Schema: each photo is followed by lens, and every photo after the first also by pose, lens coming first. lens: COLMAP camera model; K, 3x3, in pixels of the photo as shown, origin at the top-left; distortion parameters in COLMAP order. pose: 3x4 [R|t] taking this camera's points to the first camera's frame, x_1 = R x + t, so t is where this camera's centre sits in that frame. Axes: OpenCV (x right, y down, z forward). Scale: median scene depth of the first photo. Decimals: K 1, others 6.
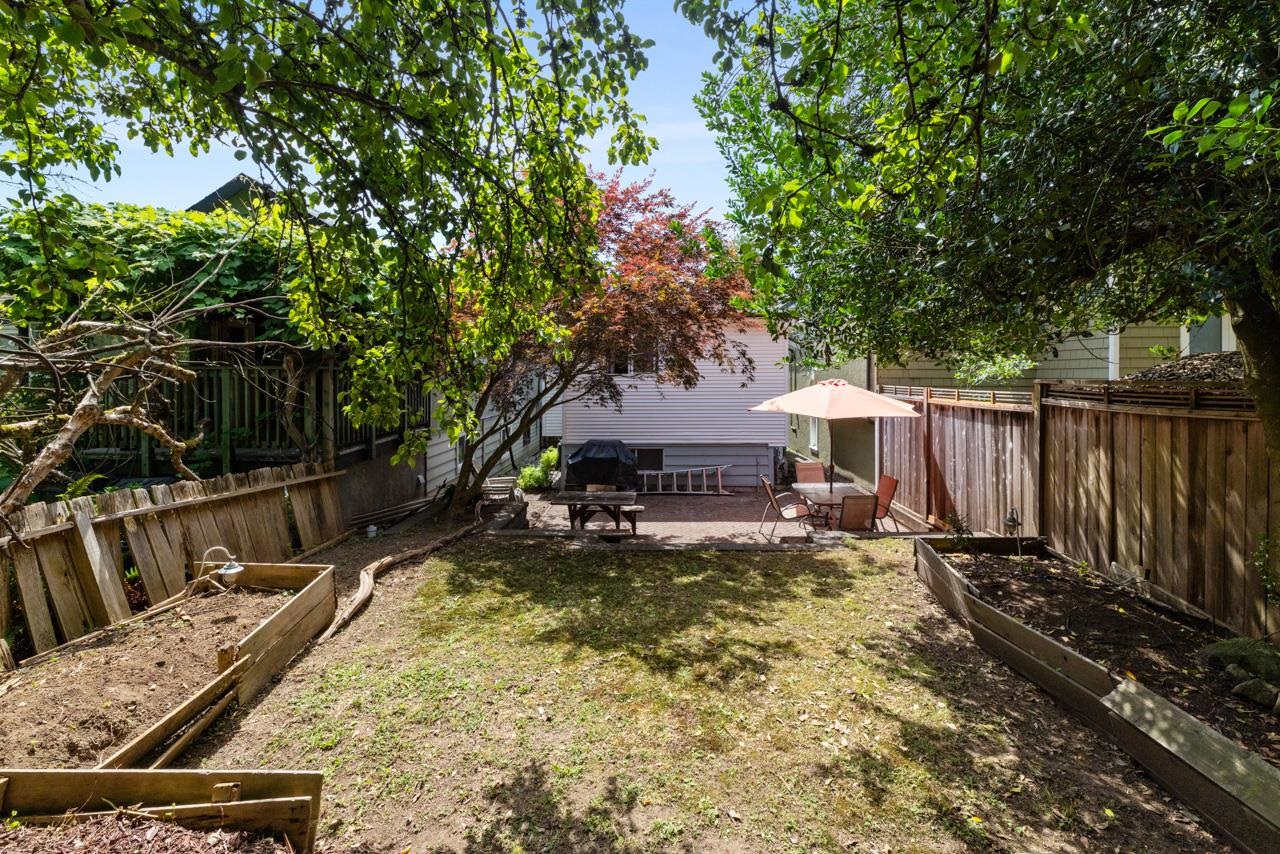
lens RADIAL K [[547.9, 0, 651.3], [0, 547.9, 382.2], [0, 0, 1]] dist [0.000886, 0.000072]
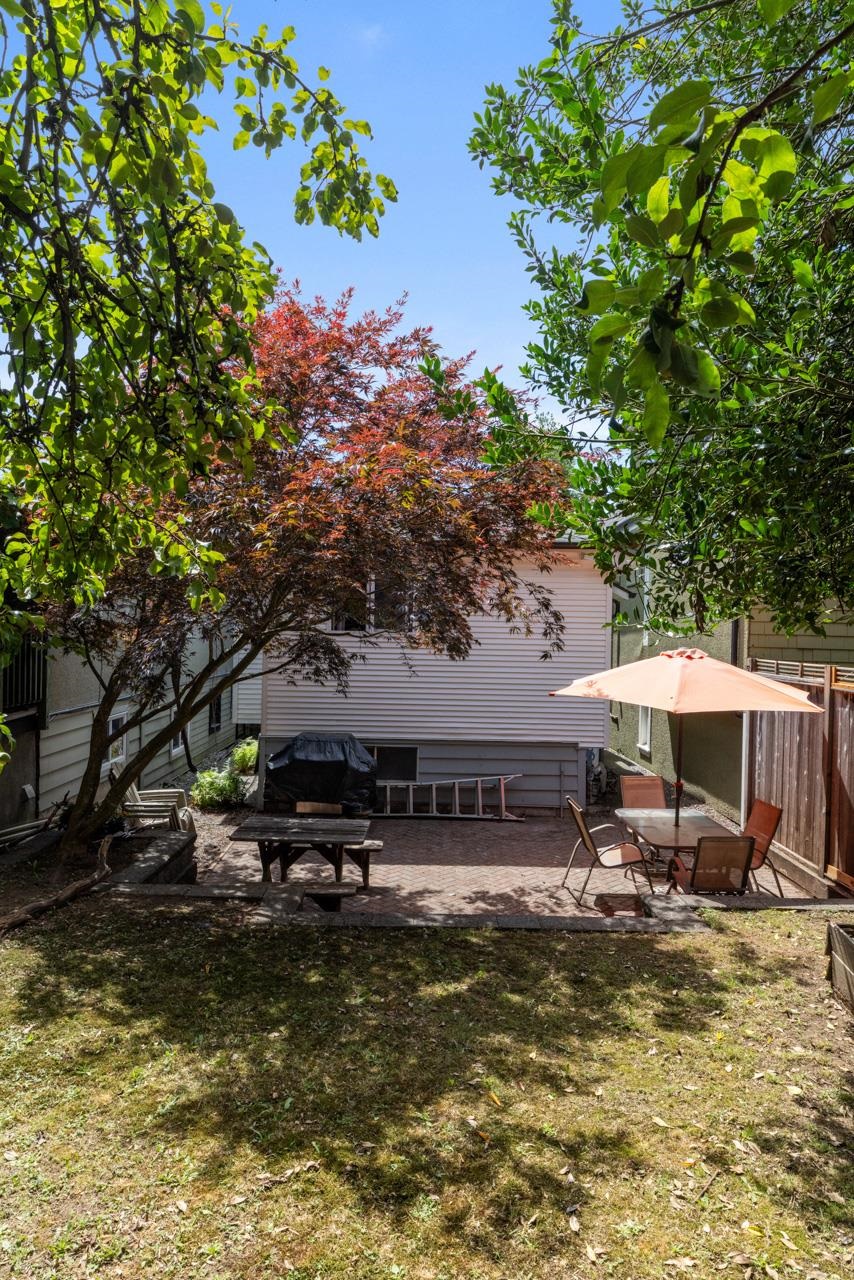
lens RADIAL K [[795.9, 0, 427.0], [0, 795.9, 640.0], [0, 0, 1]] dist [-0.004013, -0.001940]
pose [[0.999404, 0.024429, 0.024393, 0.020501], [-0.024358, 0.999698, -0.003196, -0.009540], [-0.024463, 0.002600, 0.999697, 0.162140]]
